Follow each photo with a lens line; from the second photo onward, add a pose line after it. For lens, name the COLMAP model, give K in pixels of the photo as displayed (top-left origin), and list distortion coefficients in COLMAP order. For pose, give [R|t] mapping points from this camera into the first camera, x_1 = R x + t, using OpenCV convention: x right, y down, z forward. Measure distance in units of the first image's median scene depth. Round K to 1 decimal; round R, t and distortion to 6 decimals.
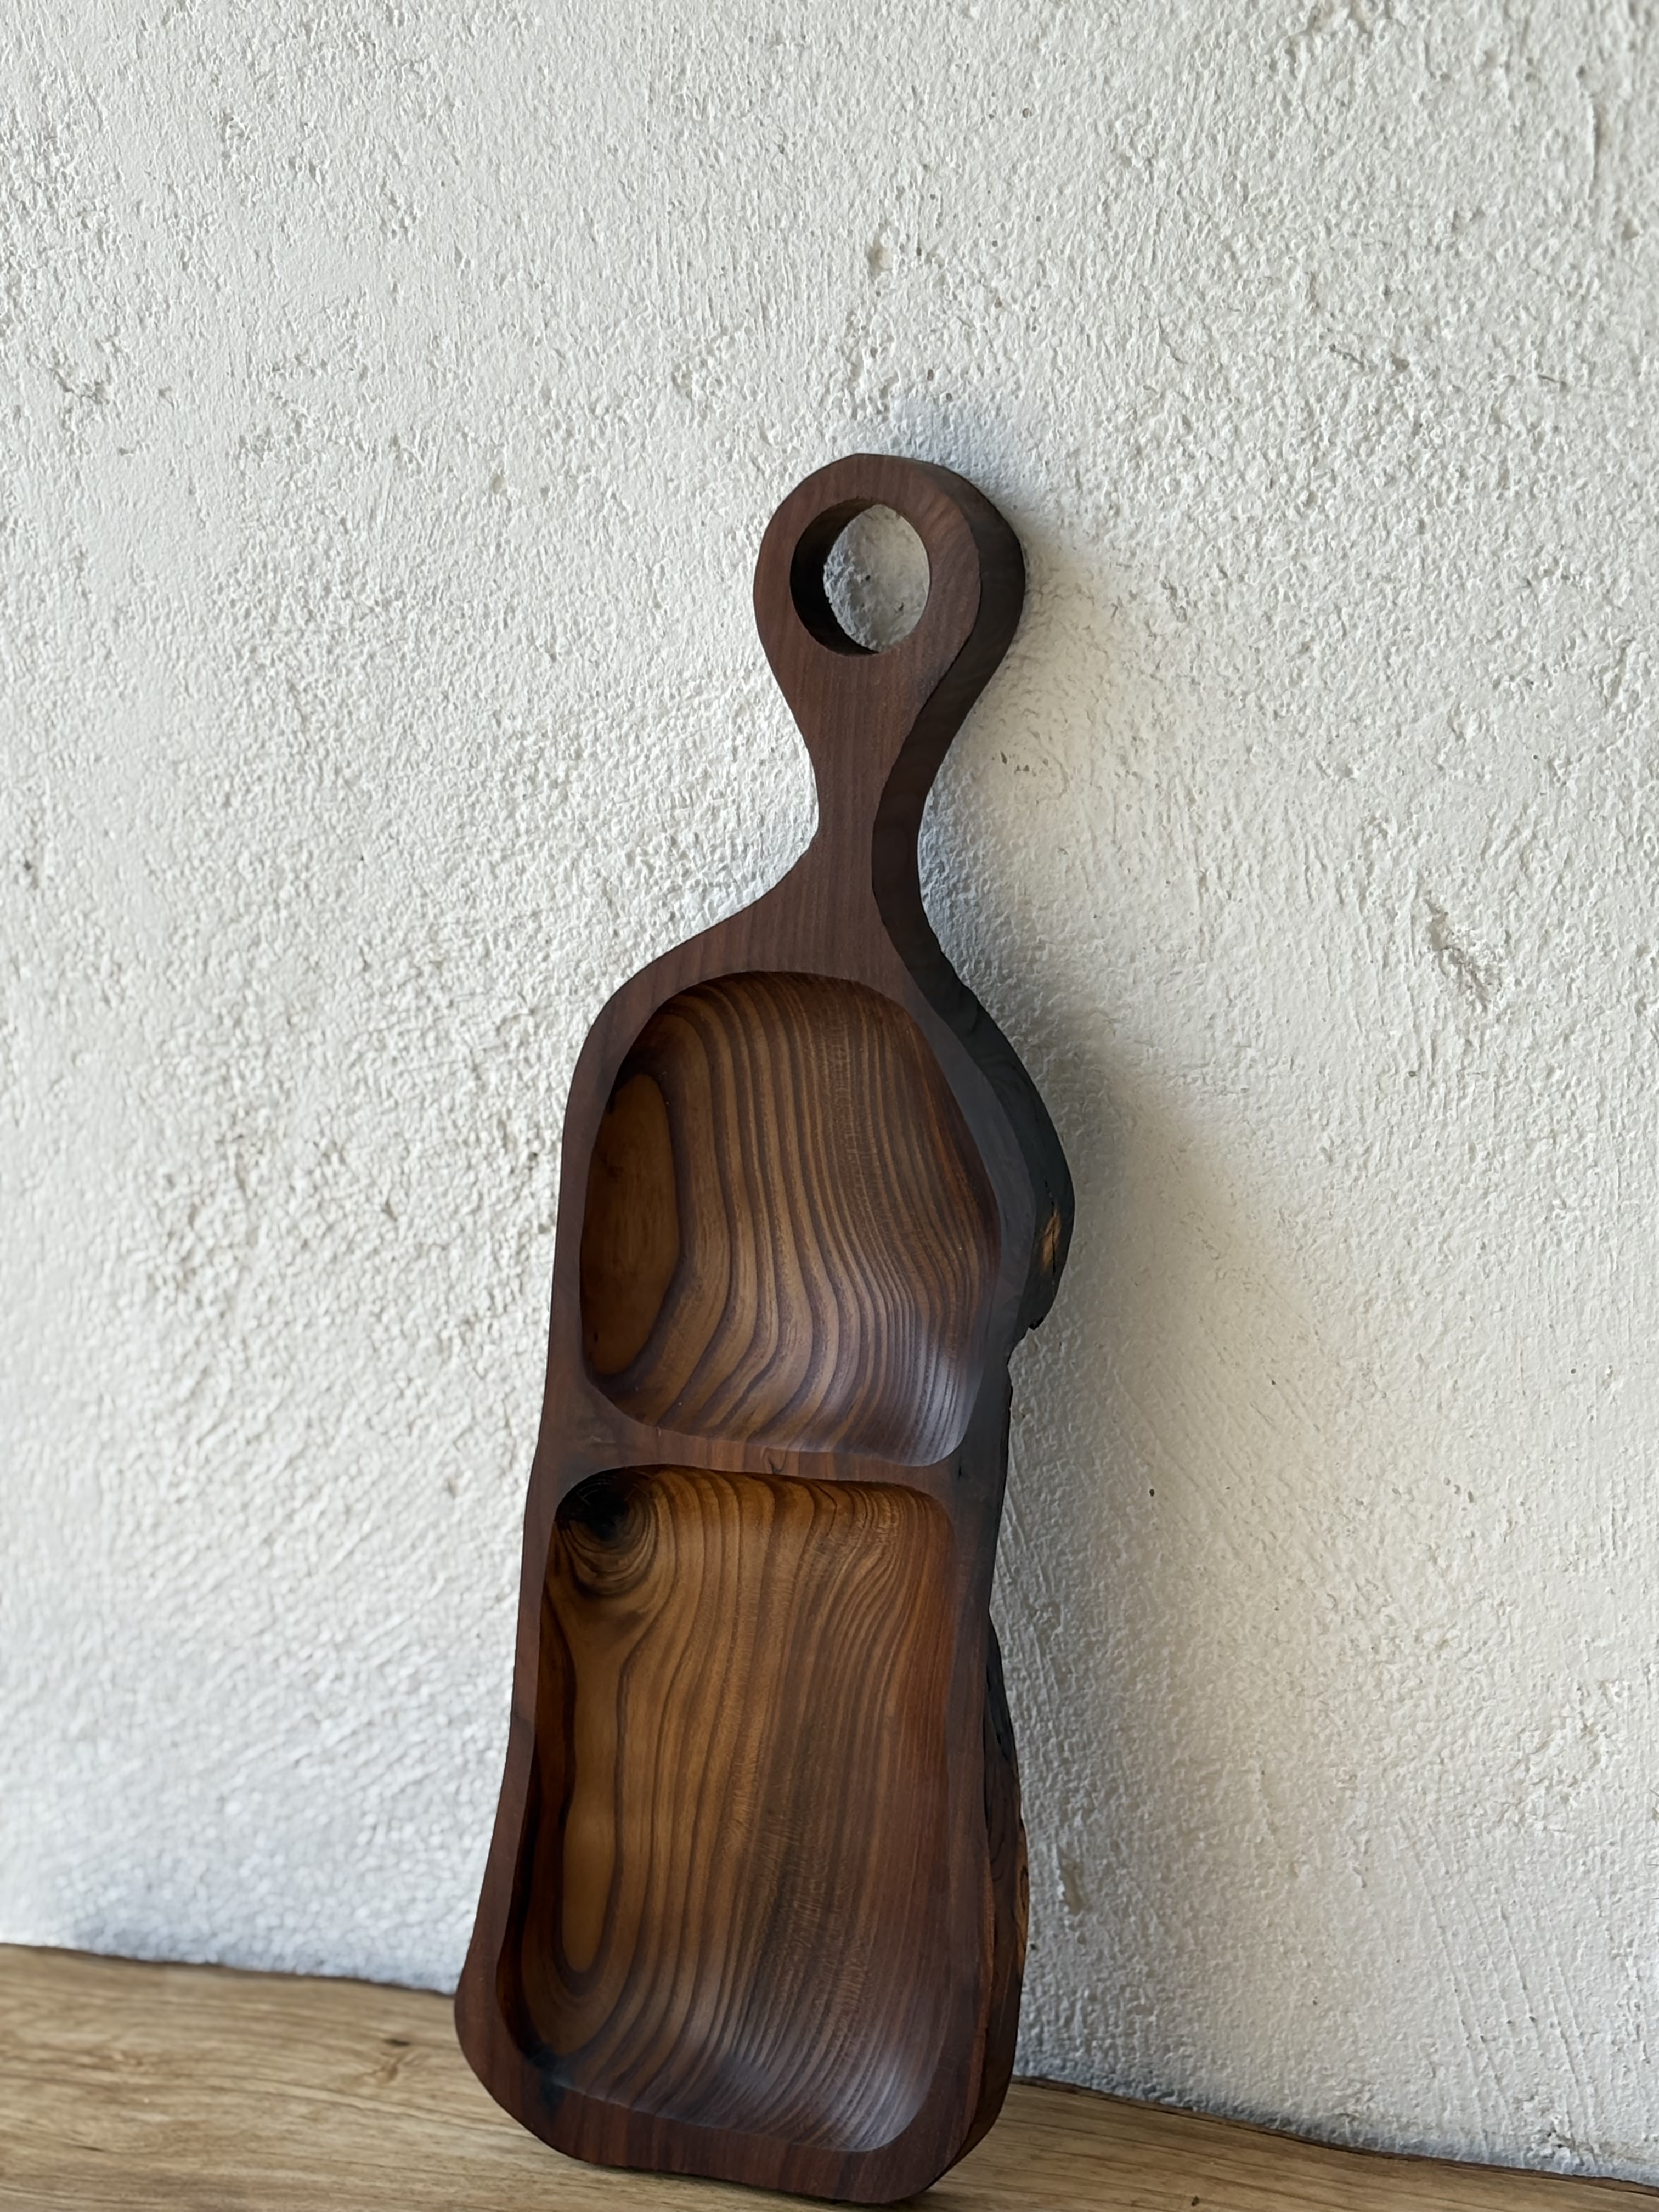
lens RADIAL K [[4309.9, 0, 849.1], [0, 4309.9, 1110.4], [0, 0, 1]] dist [0.271618, -1.259776]
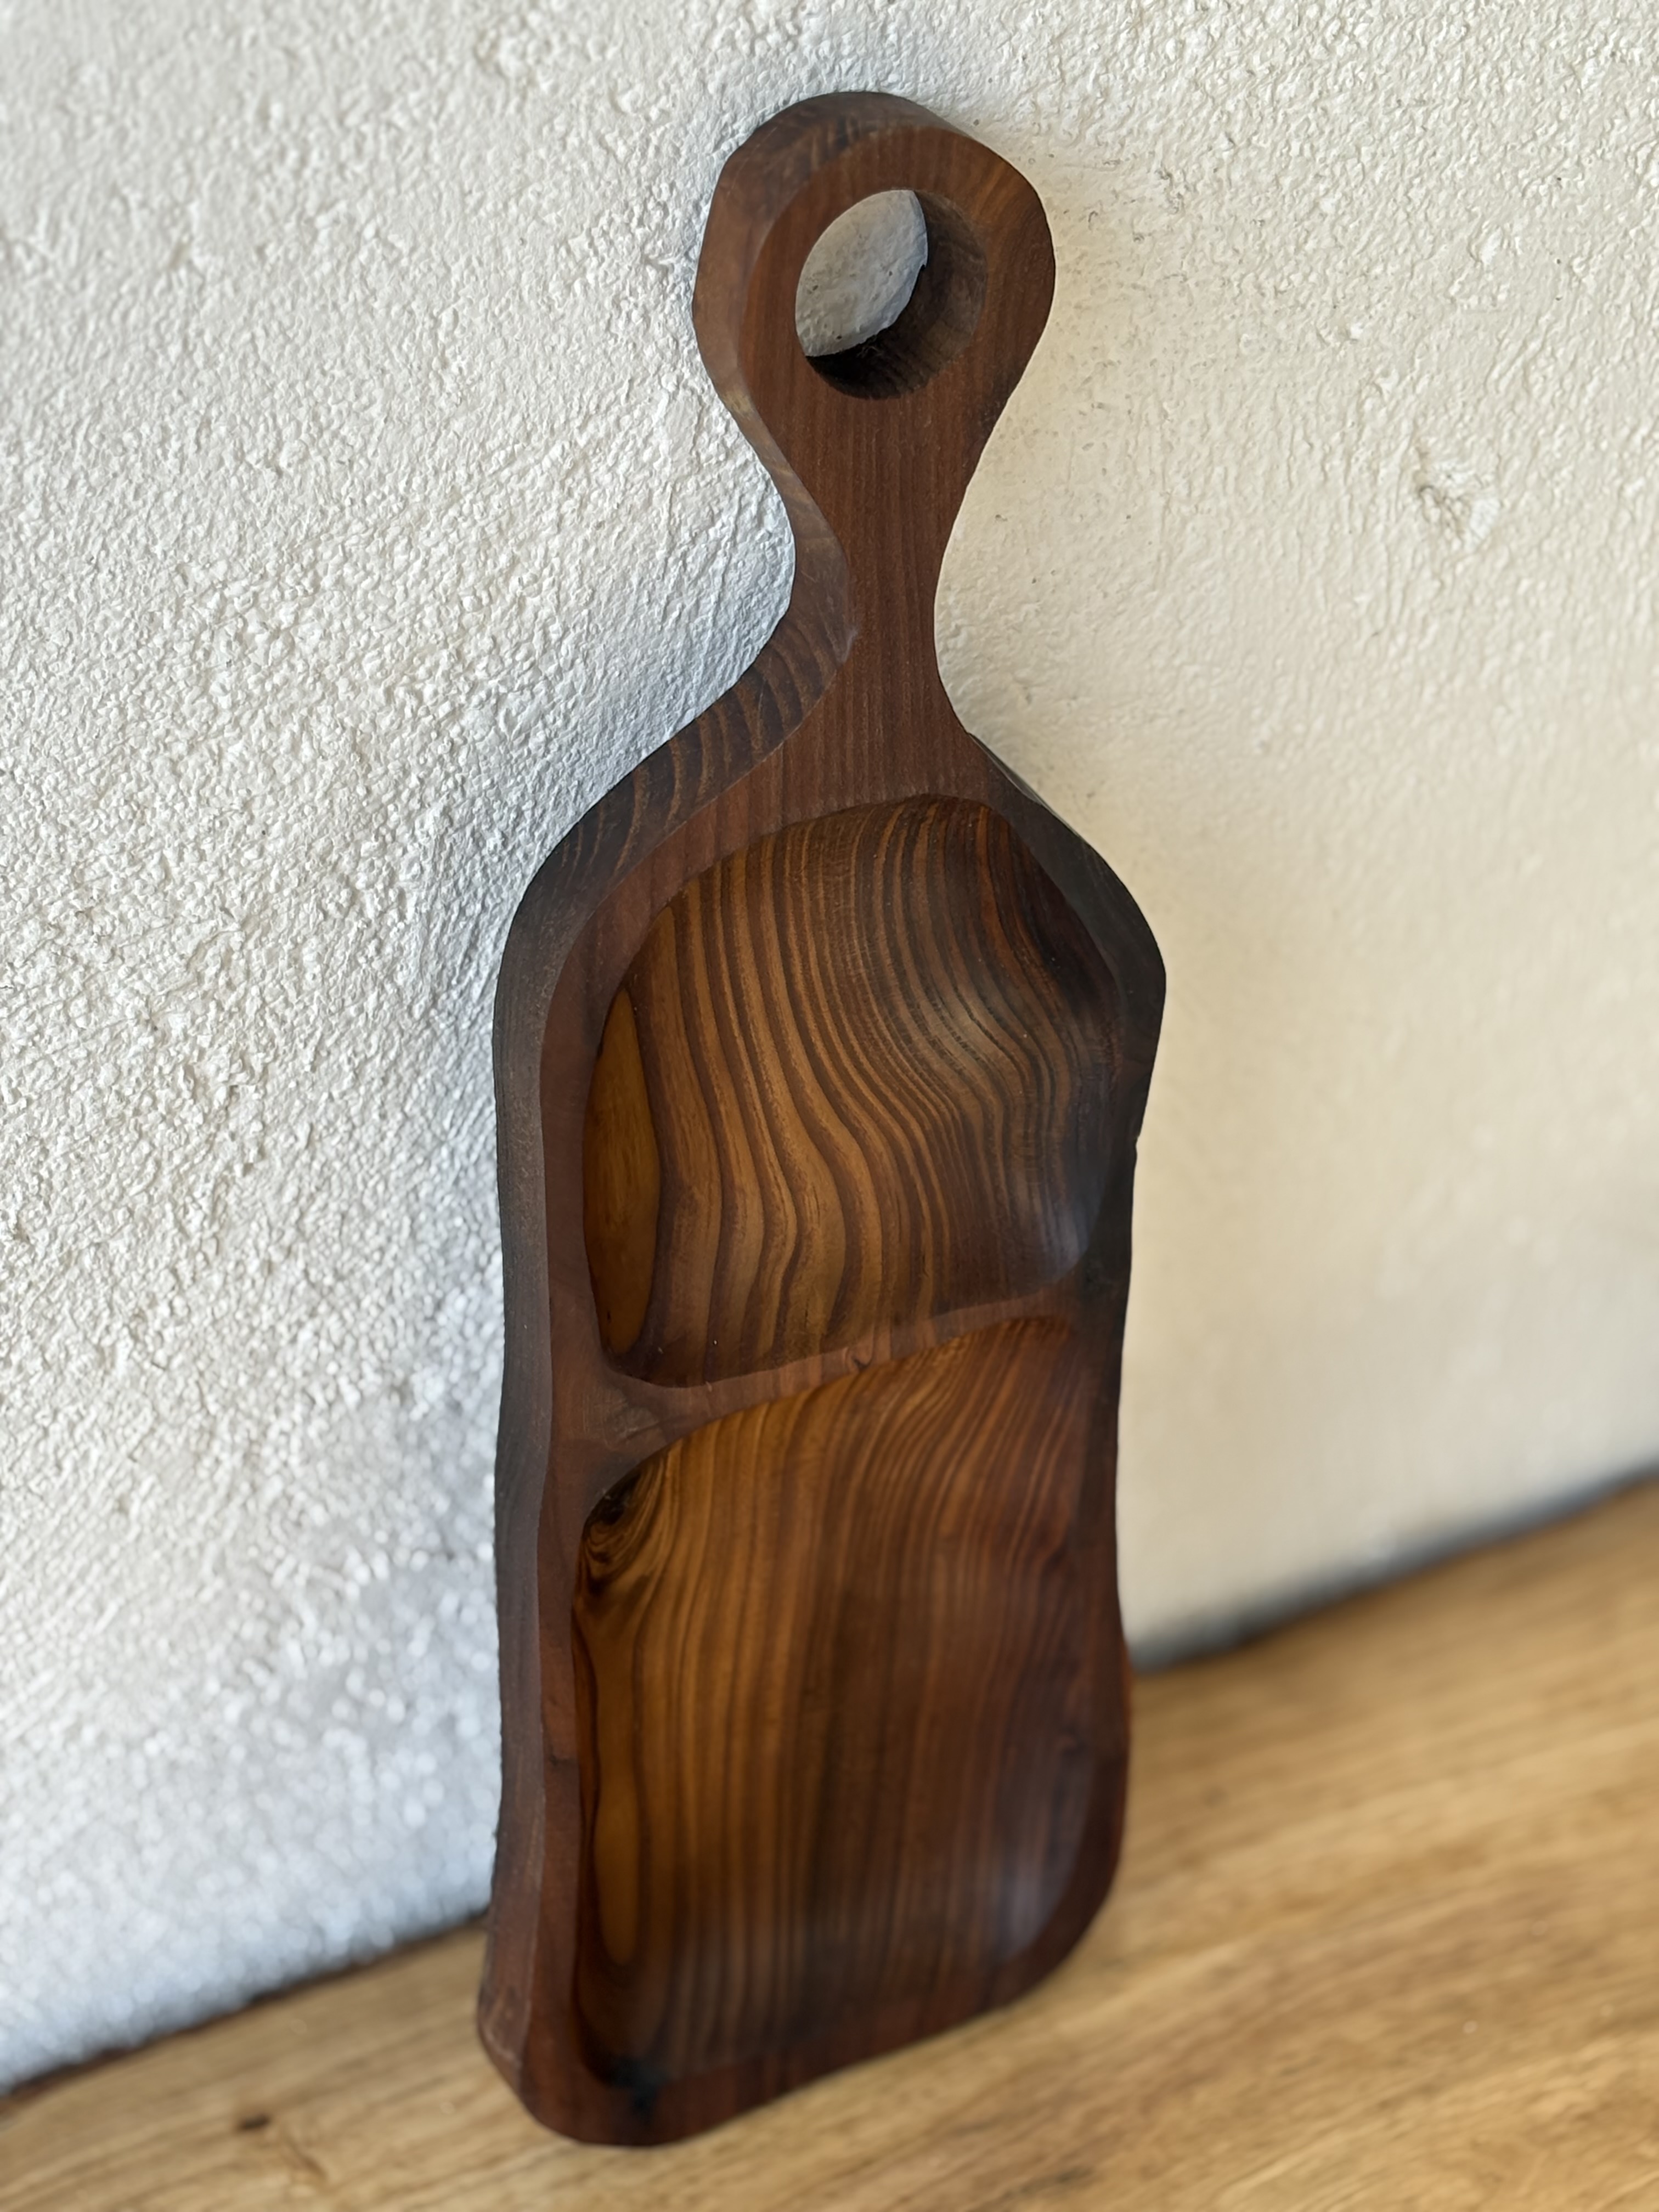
lens RADIAL K [[4352.5, 0, 843.4], [0, 4352.5, 1108.9], [0, 0, 1]] dist [0.267137, -1.227869]
pose [[0.648510, -0.444662, 0.617828, -0.467643], [0.167273, 0.875051, 0.454209, -0.306716], [-0.742600, -0.191213, 0.641859, 0.462788]]
